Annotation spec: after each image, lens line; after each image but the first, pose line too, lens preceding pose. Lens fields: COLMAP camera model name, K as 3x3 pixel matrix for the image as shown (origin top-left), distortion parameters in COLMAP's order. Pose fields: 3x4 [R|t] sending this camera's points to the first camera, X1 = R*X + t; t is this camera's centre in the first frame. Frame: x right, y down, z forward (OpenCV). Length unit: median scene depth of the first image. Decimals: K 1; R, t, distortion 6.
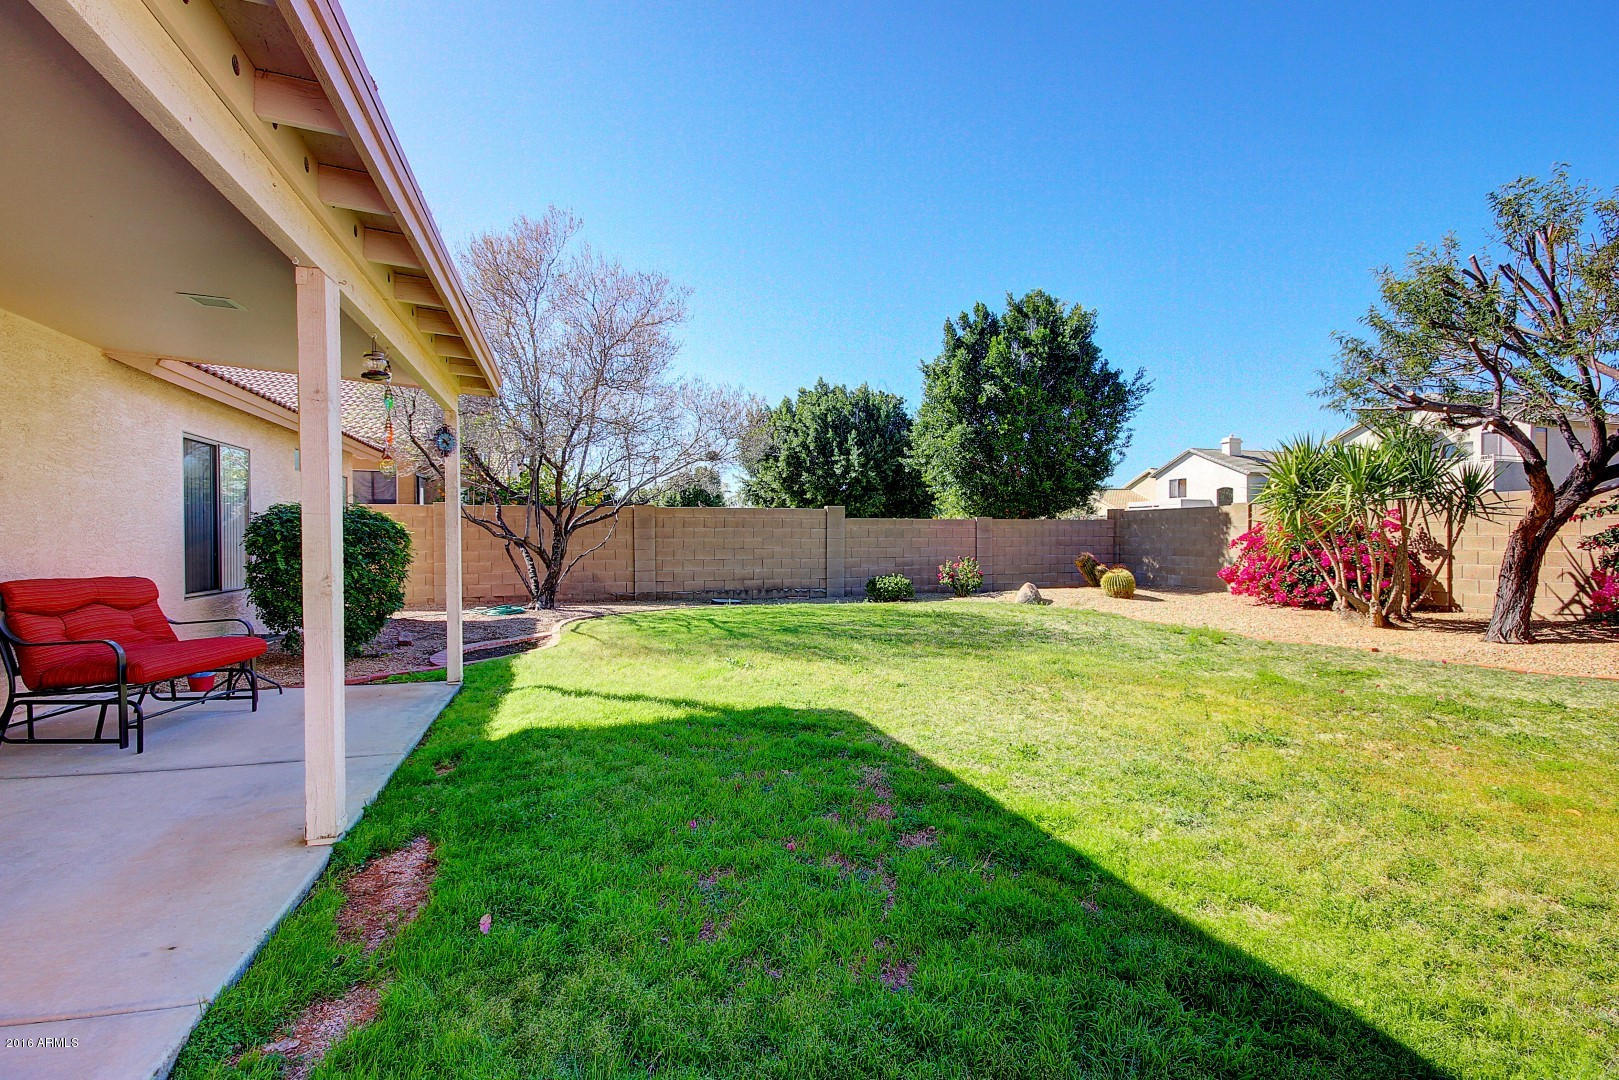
lens RADIAL K [[765.4, 0, 819.1], [0, 765.4, 542.1], [0, 0, 1]] dist [-0.002789, 0.000299]
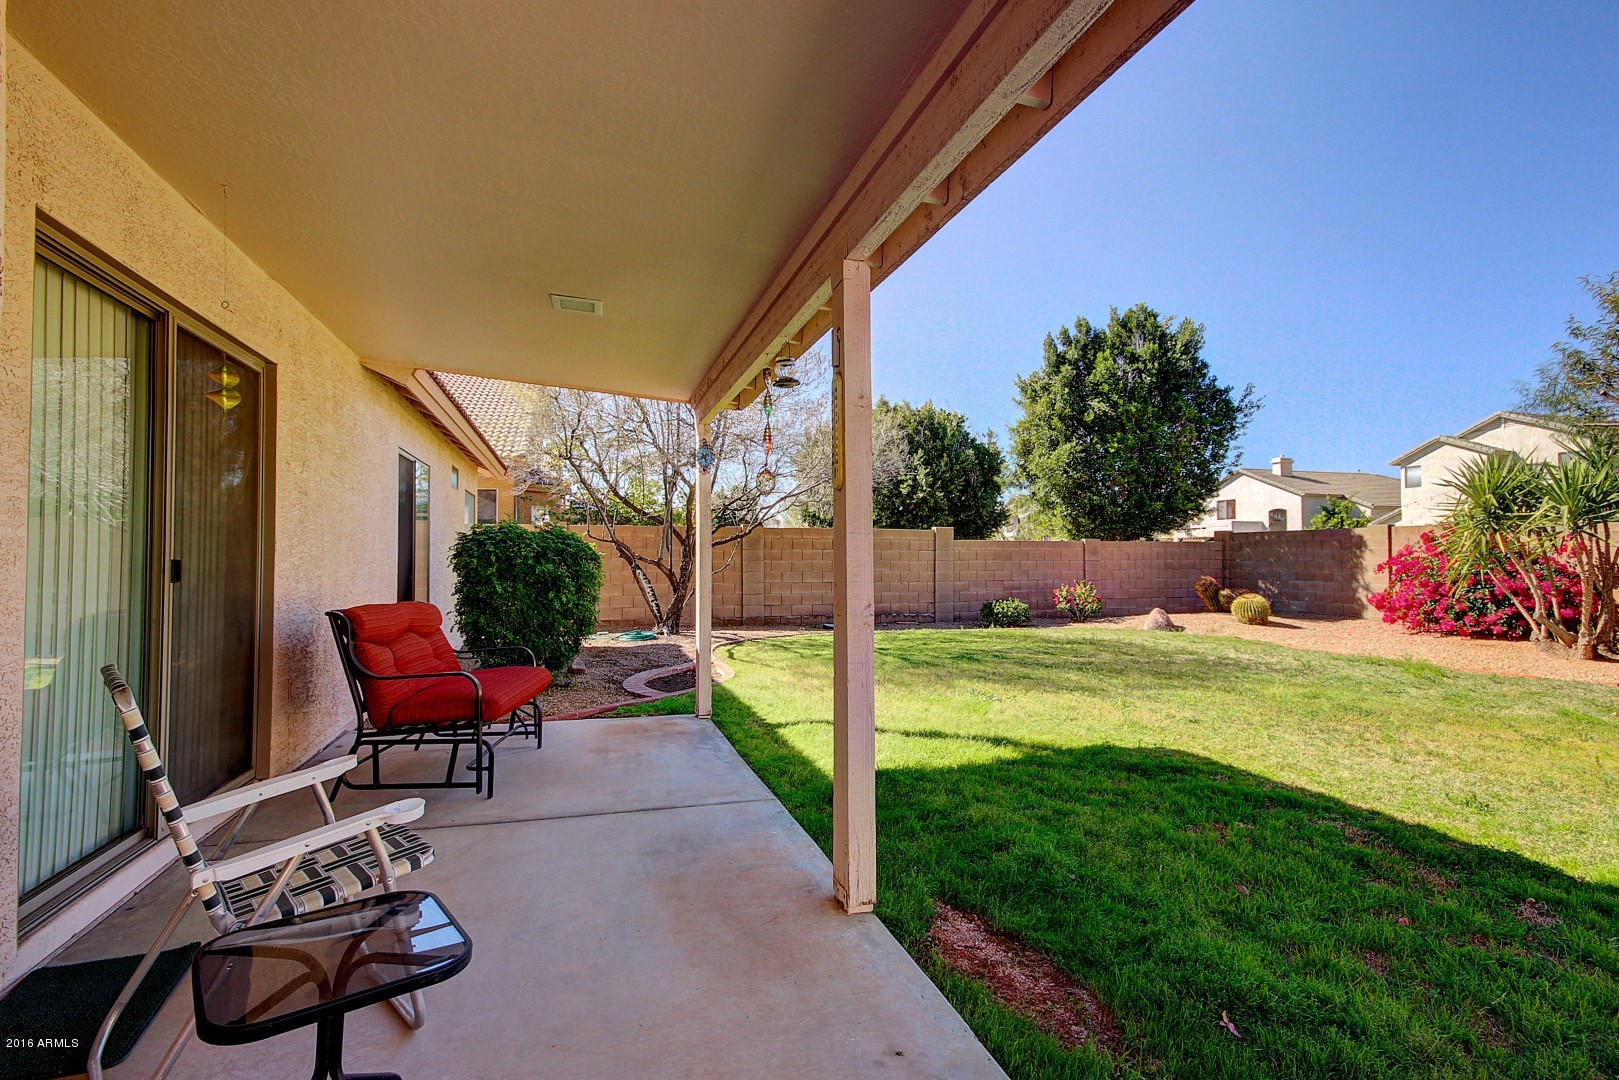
lens RADIAL K [[782.8, 0, 824.1], [0, 782.8, 539.7], [0, 0, 1]] dist [0.029180, -0.013604]
pose [[0.999977, 0.003260, -0.006006, -0.115376], [-0.003443, 0.999518, -0.030853, -0.000472], [0.005902, 0.030873, 0.999506, 0.014123]]
